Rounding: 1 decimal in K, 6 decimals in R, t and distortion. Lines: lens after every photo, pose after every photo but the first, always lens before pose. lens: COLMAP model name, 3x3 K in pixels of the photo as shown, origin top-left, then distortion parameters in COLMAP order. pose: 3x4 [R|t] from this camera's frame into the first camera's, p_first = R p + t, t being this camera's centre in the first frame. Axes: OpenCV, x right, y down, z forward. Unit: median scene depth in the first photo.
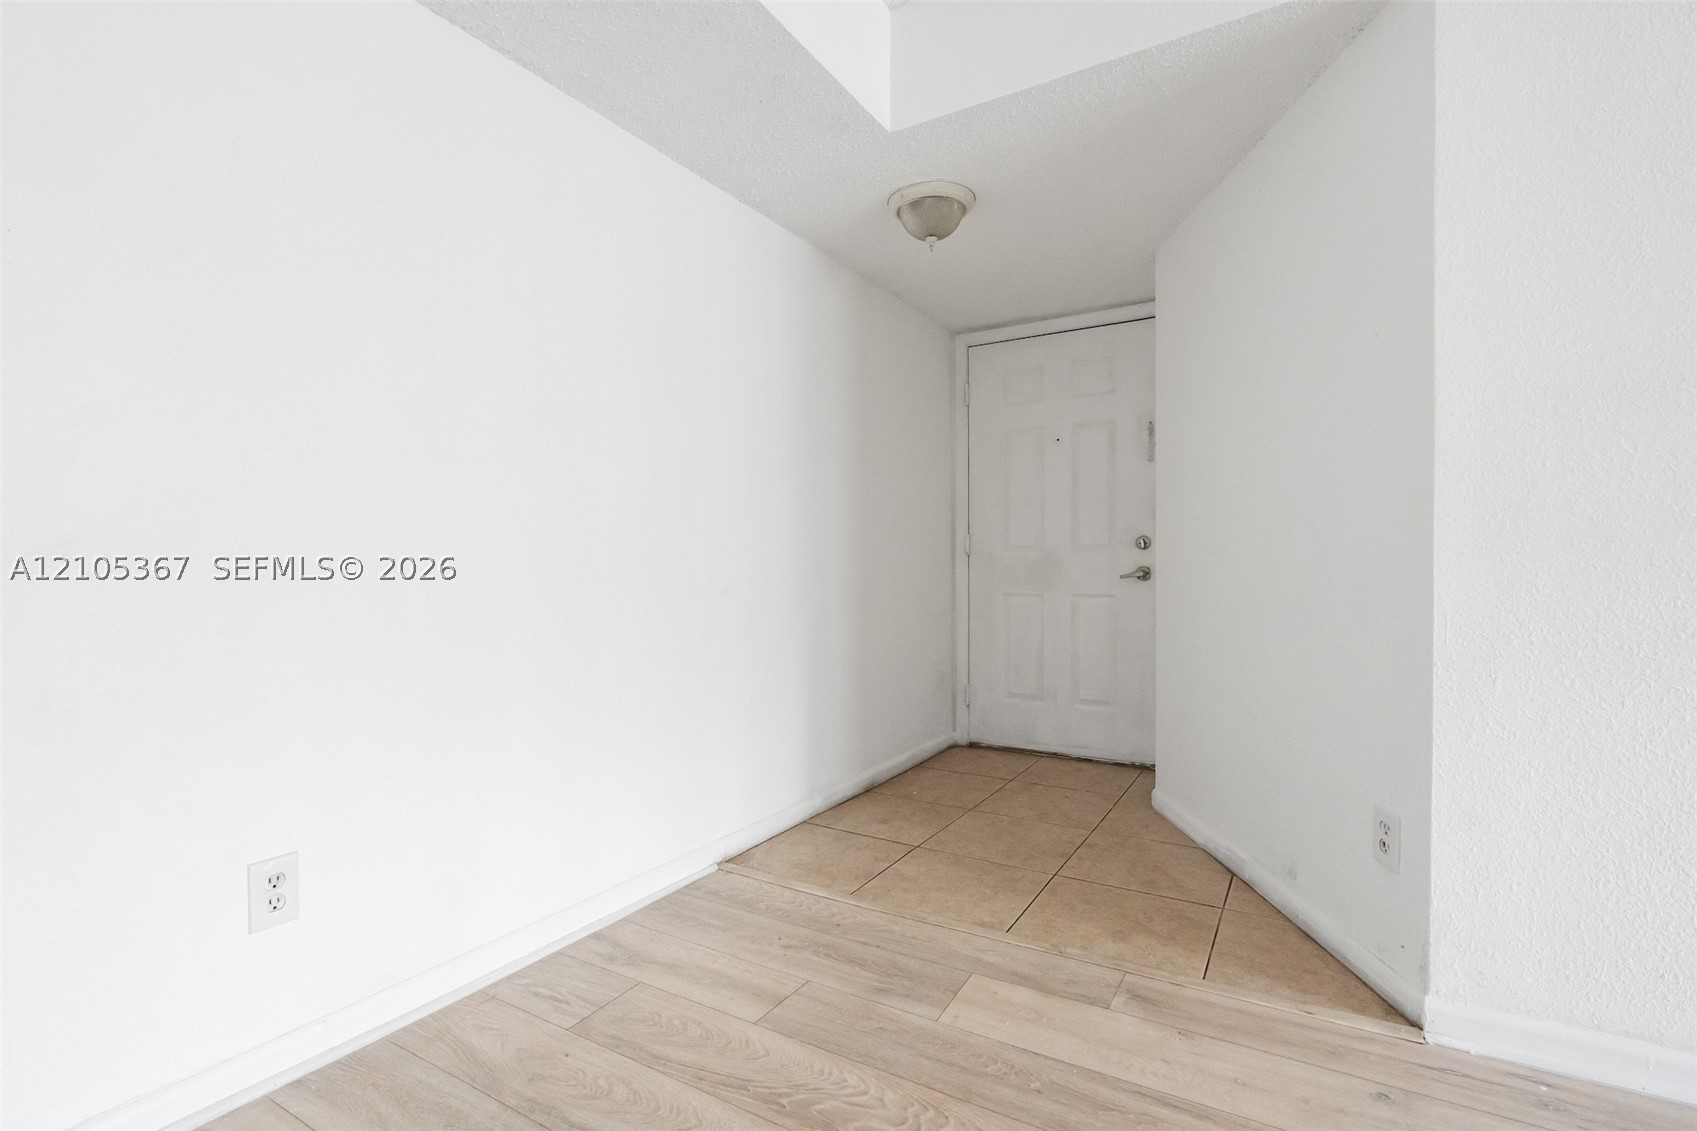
lens RADIAL K [[776.5, 0, 849.9], [0, 776.5, 573.1], [0, 0, 1]] dist [-0.007383, -0.002564]
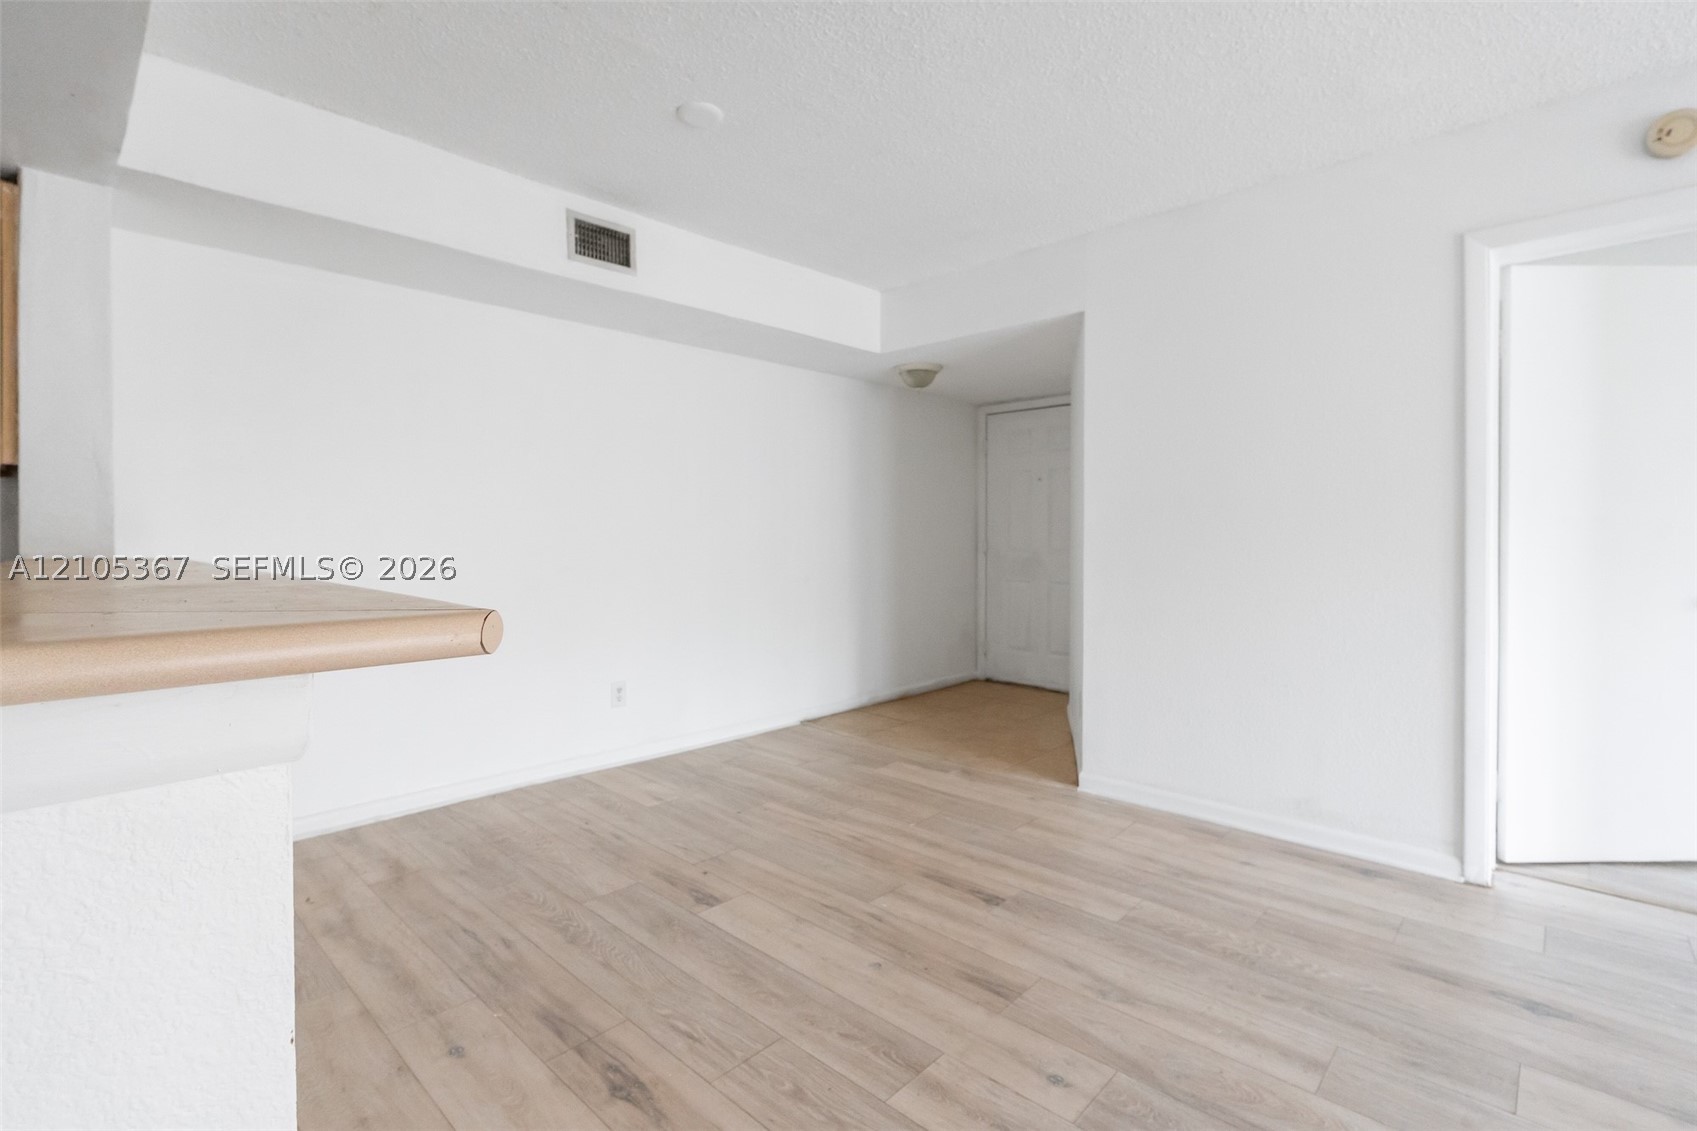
lens RADIAL K [[776.5, 0, 843.3], [0, 776.5, 549.9], [0, 0, 1]] dist [-0.007383, -0.002564]
pose [[0.973619, 0.011714, -0.227879, 0.237440], [-0.008906, 0.999871, 0.013349, -0.050159], [0.228006, -0.010967, 0.973598, -0.551017]]
